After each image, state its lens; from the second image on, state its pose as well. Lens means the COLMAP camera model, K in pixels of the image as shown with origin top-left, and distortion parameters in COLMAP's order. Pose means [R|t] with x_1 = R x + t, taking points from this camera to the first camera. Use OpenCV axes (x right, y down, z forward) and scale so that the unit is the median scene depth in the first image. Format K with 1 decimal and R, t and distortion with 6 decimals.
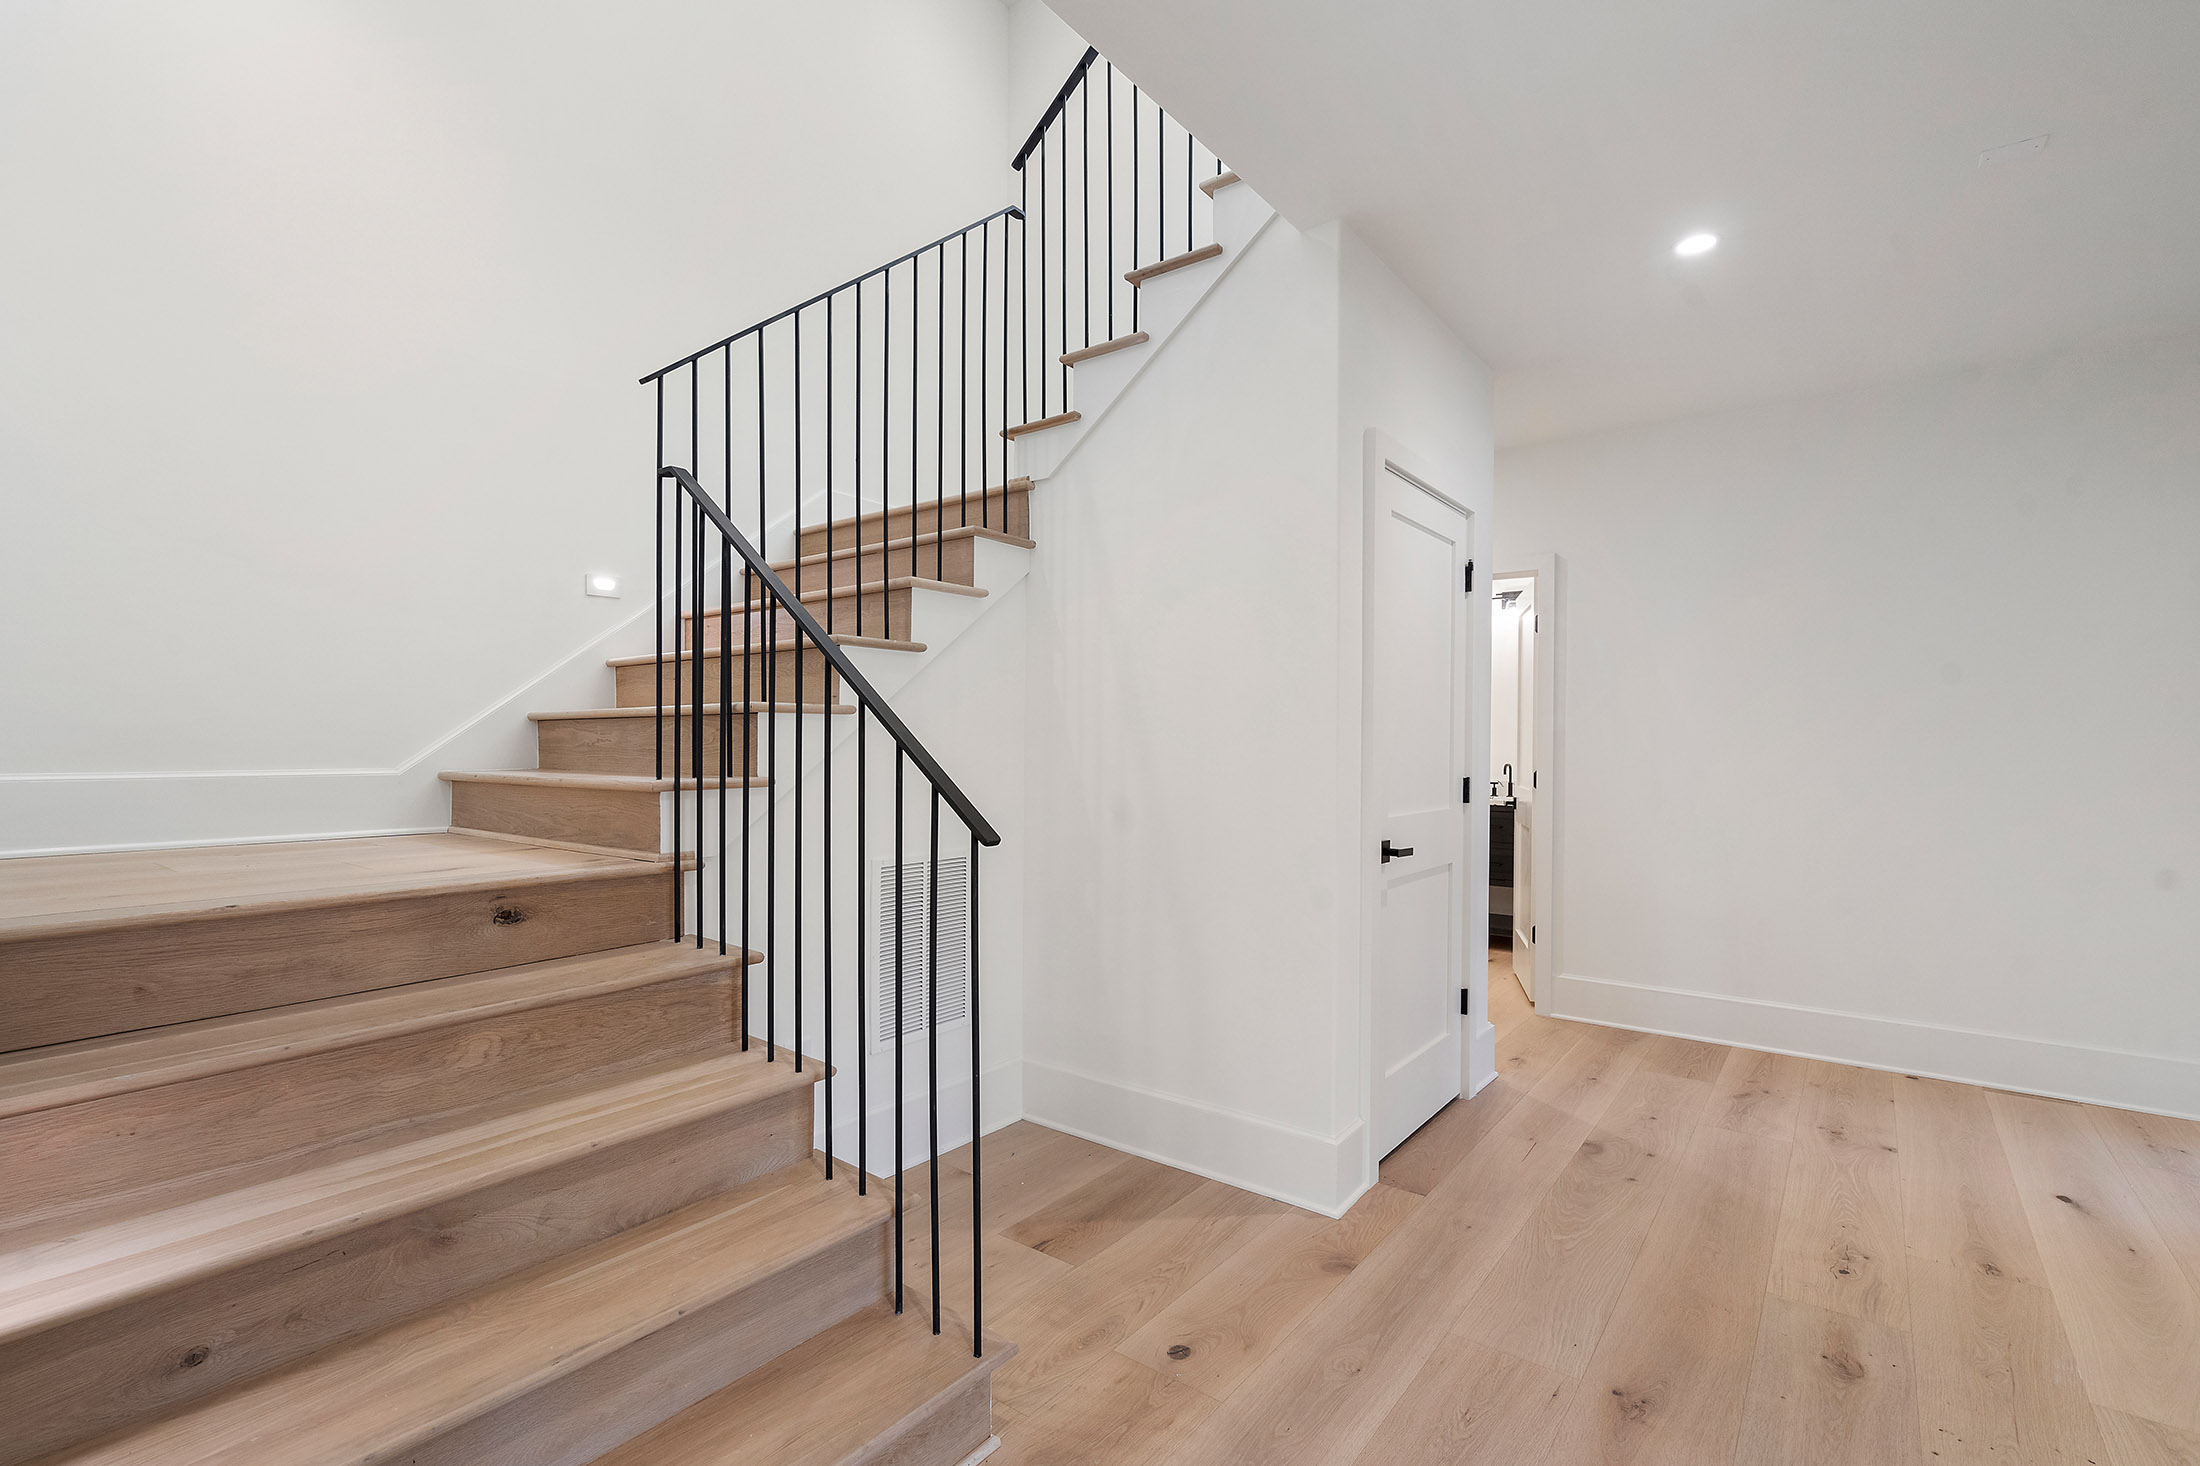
lens RADIAL K [[1005.4, 0, 1096.9], [0, 1005.4, 743.3], [0, 0, 1]] dist [-0.000036, -0.000043]
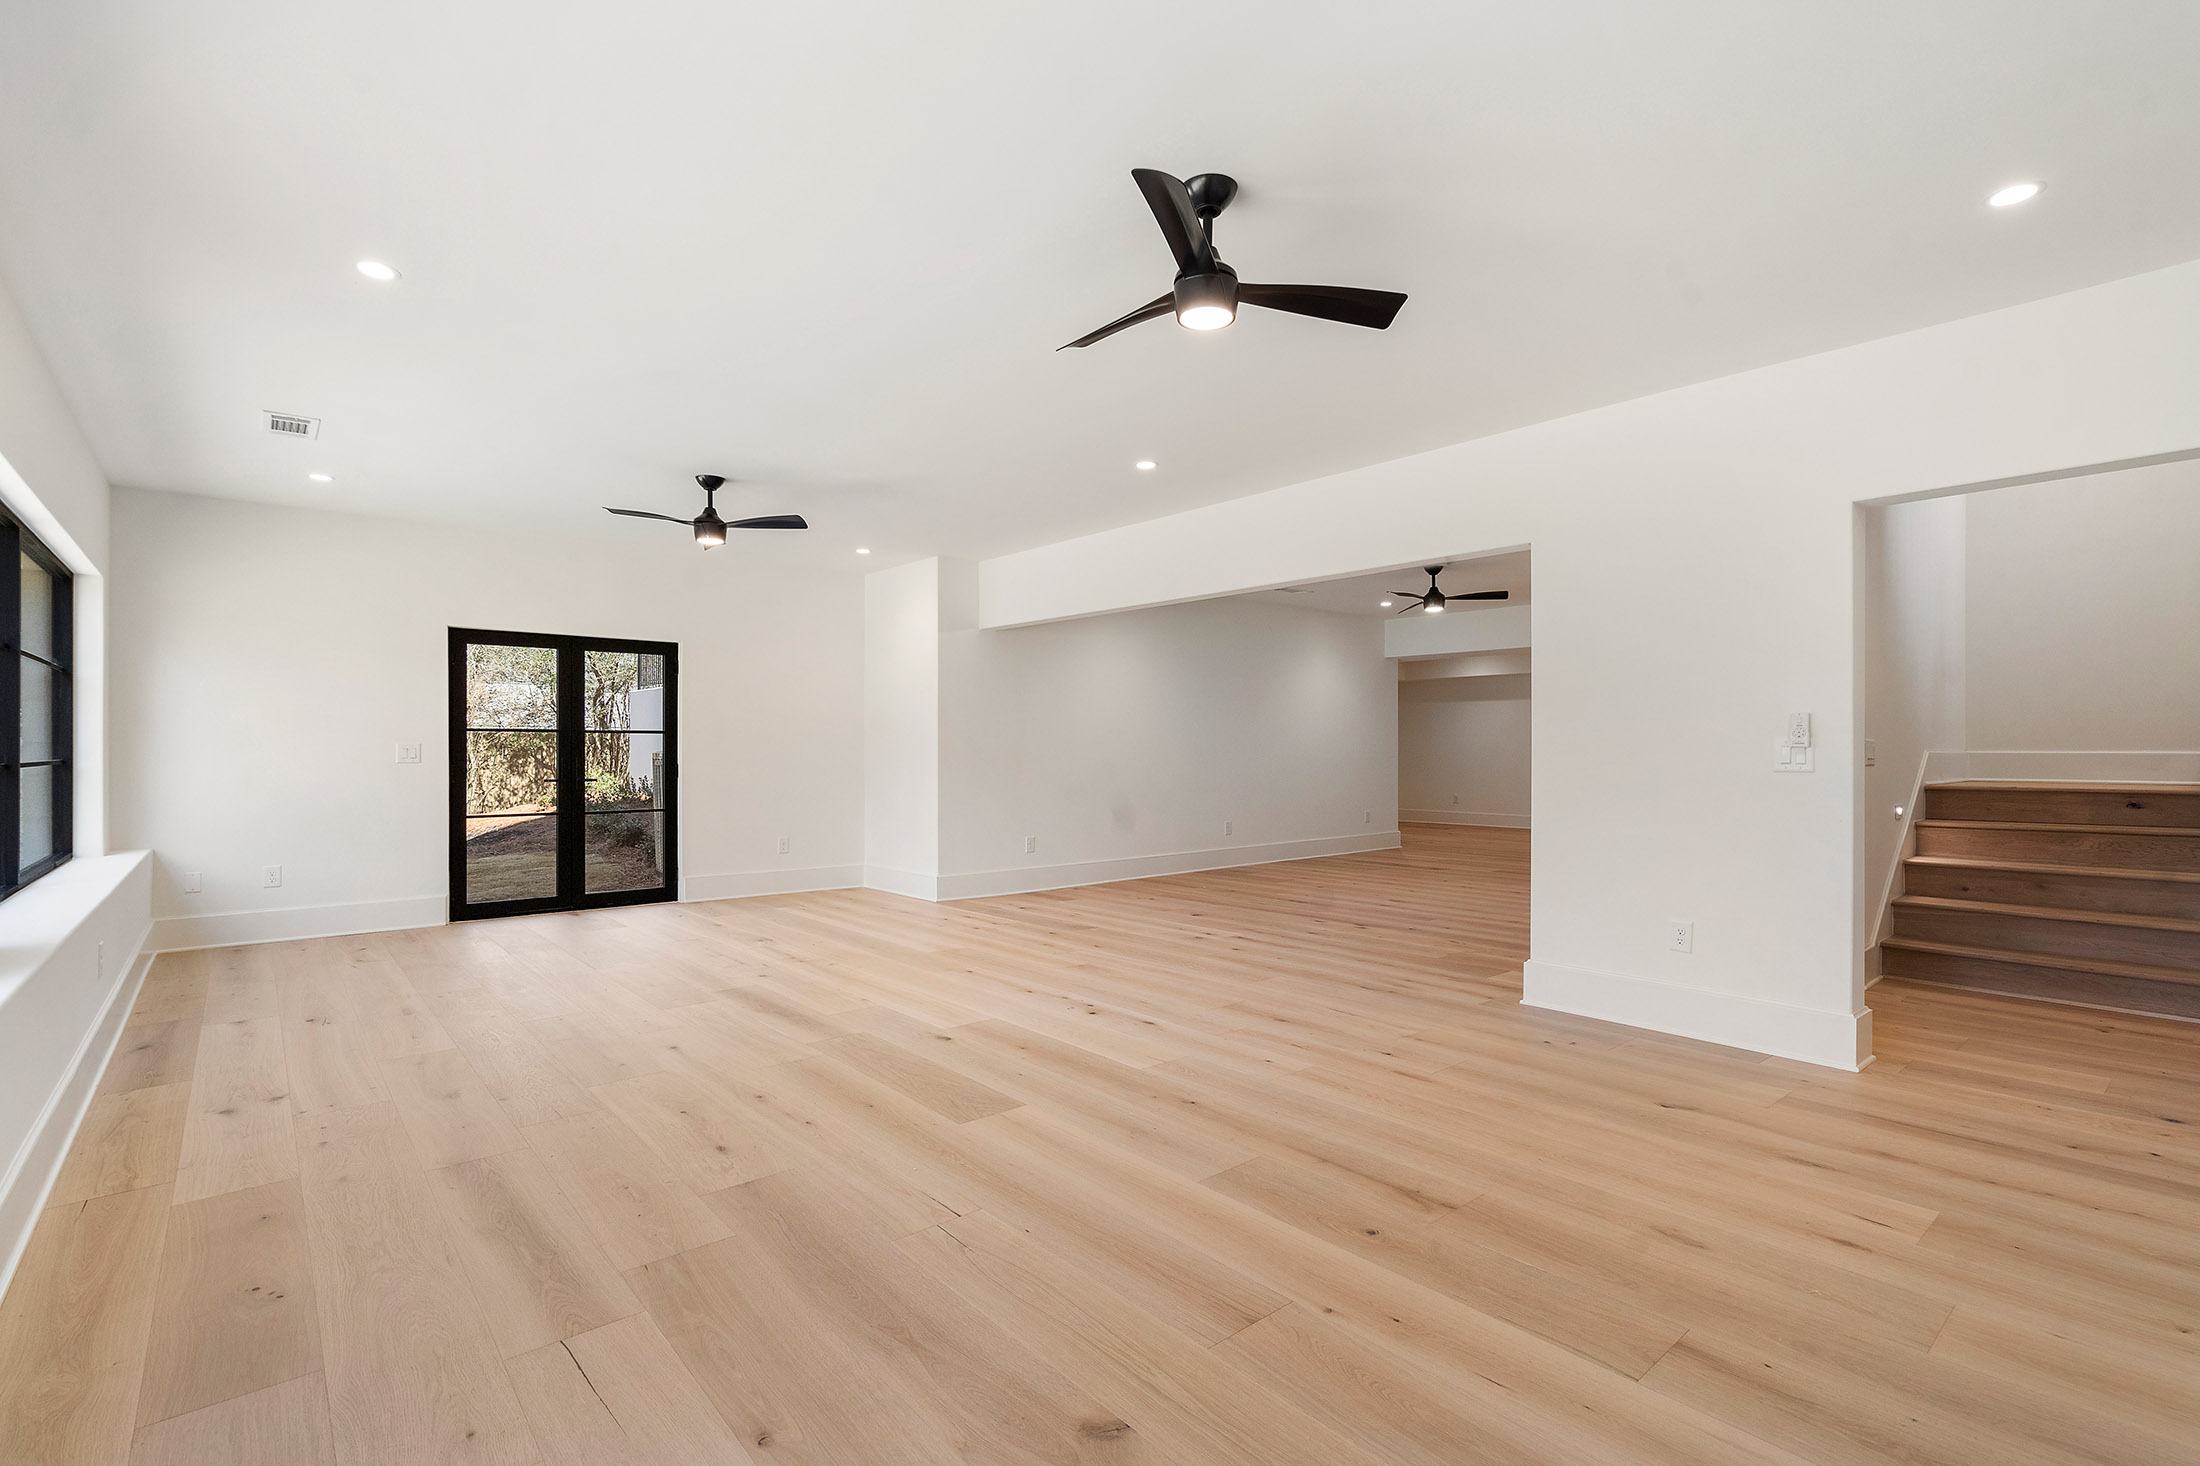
lens RADIAL K [[1005.4, 0, 1097.3], [0, 1005.4, 740.9], [0, 0, 1]] dist [-0.000036, -0.000043]
pose [[-0.208533, -0.006569, -0.977993, 2.558395], [0.007146, 0.999941, -0.008240, 0.016825], [0.977989, -0.008707, -0.208474, -1.059952]]
